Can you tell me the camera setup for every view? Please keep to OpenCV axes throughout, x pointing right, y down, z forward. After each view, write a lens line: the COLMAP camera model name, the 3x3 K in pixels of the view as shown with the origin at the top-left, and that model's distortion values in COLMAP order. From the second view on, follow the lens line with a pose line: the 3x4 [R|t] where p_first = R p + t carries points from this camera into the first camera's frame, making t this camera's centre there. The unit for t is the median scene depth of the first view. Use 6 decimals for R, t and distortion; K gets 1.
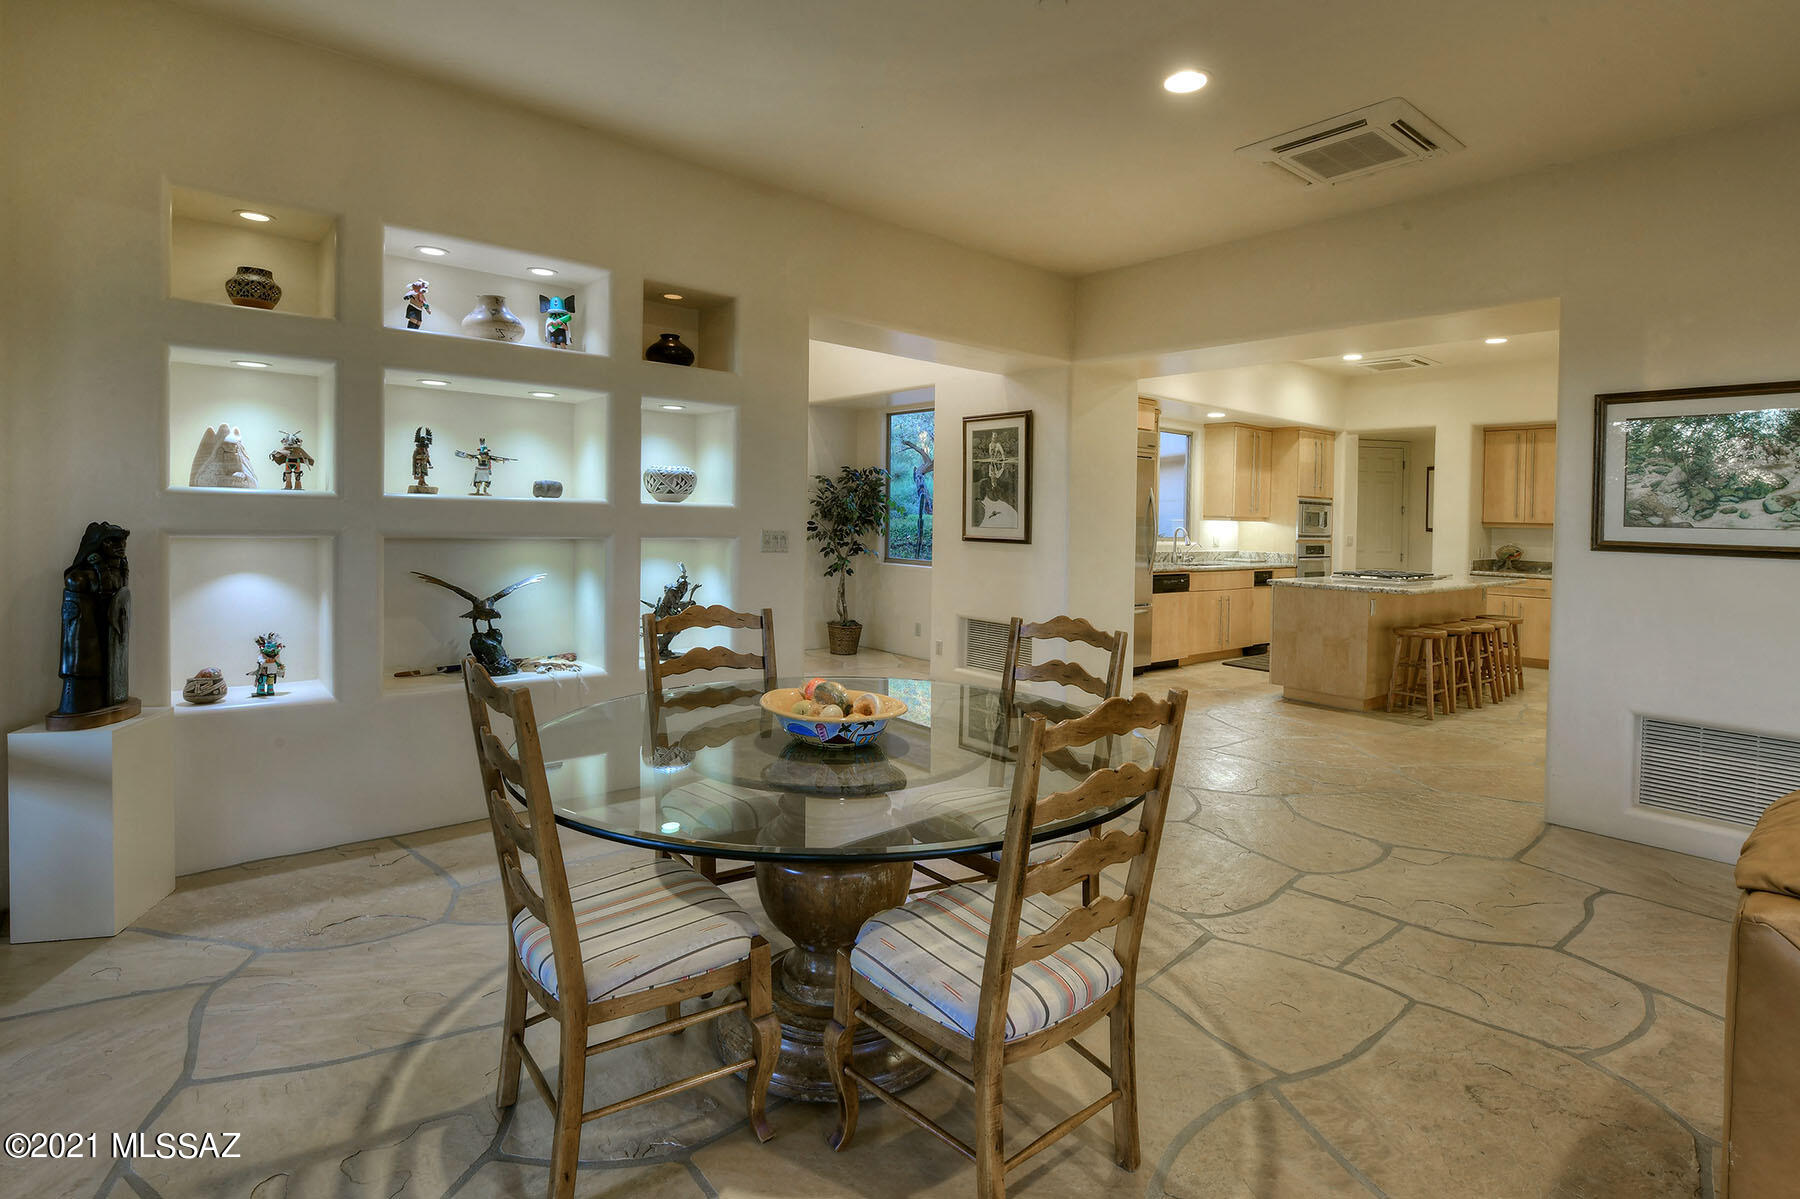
lens RADIAL K [[834.1, 0, 902.5], [0, 834.1, 510.7], [0, 0, 1]] dist [-0.001749, -0.000226]
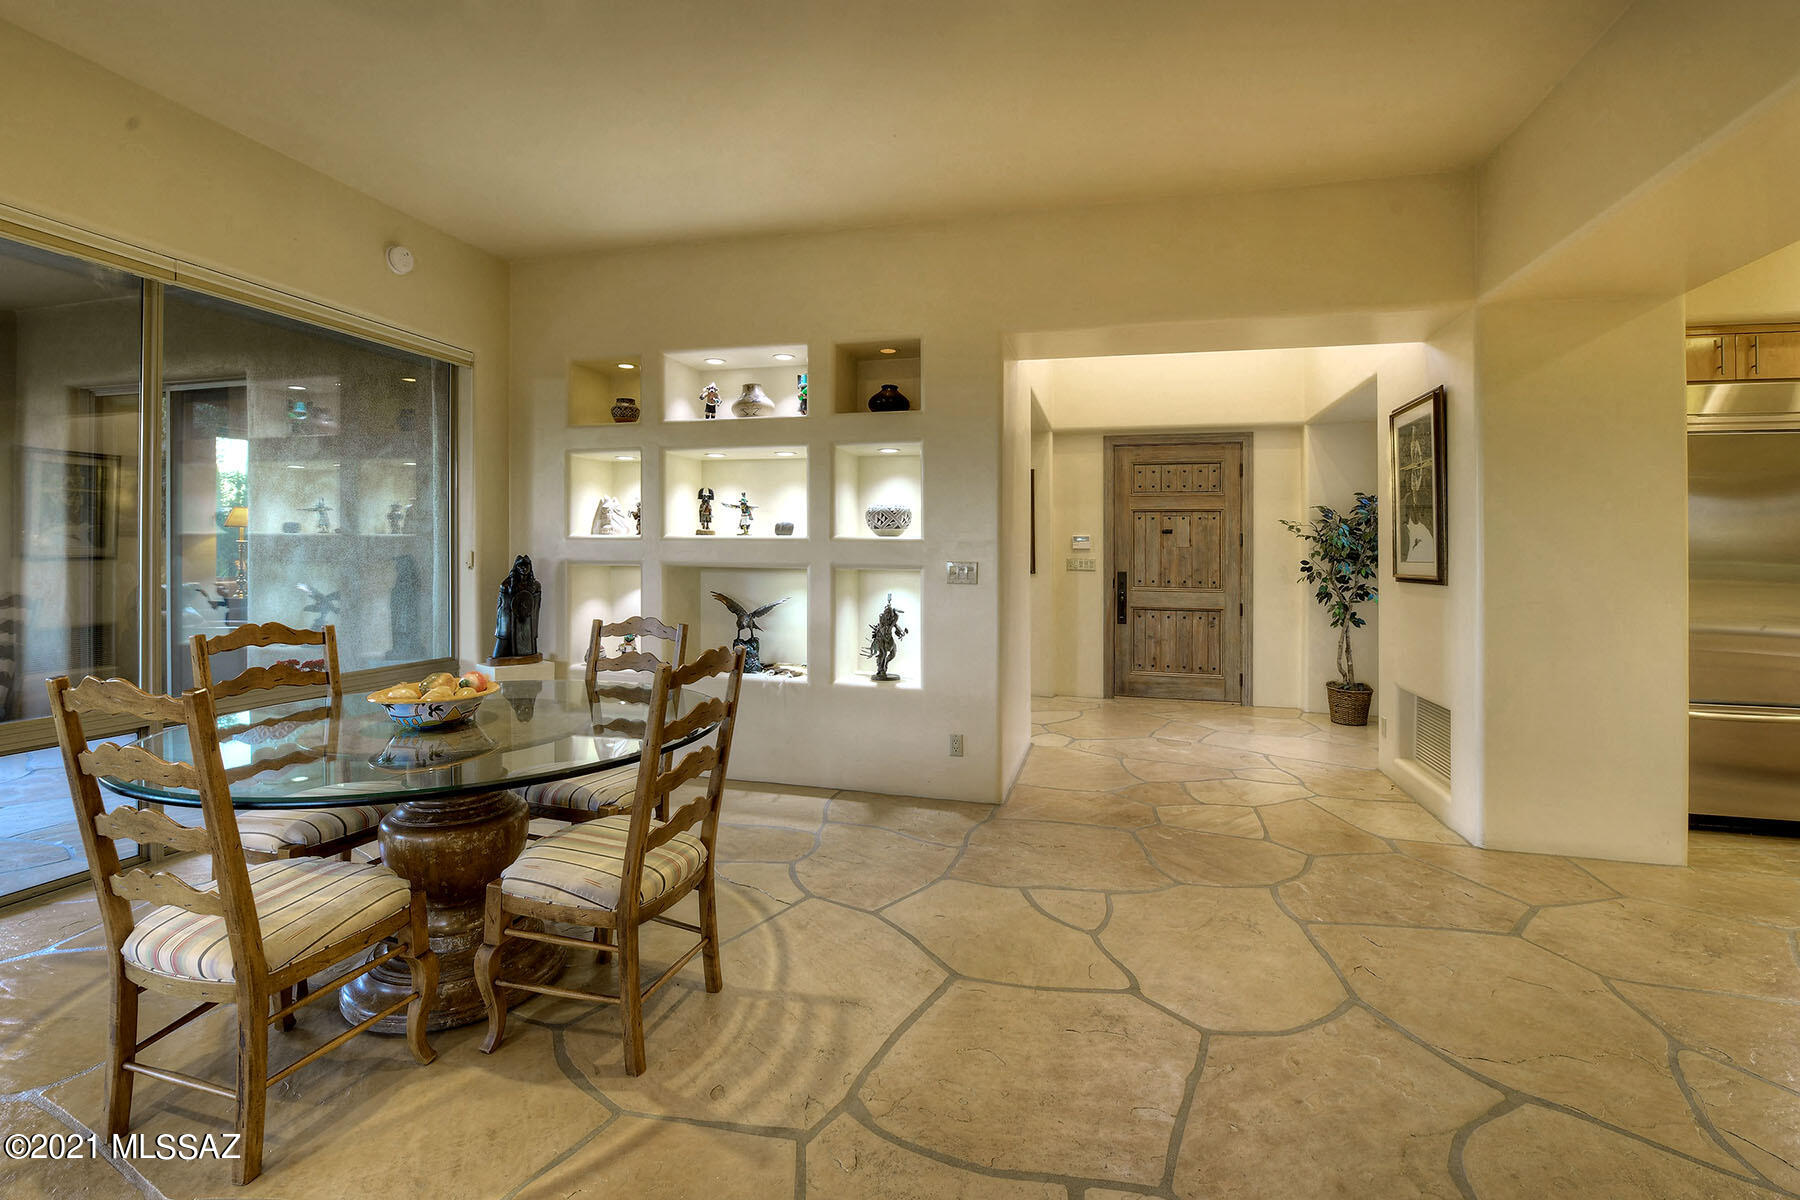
lens RADIAL K [[774.0, 0, 928.8], [0, 774.0, 549.9], [0, 0, 1]] dist [0.000440, 0.000009]
pose [[0.604224, -0.024433, -0.796440, 0.624576], [0.010479, 0.999687, -0.022719, 0.033878], [0.796745, 0.005382, 0.604291, 0.465671]]
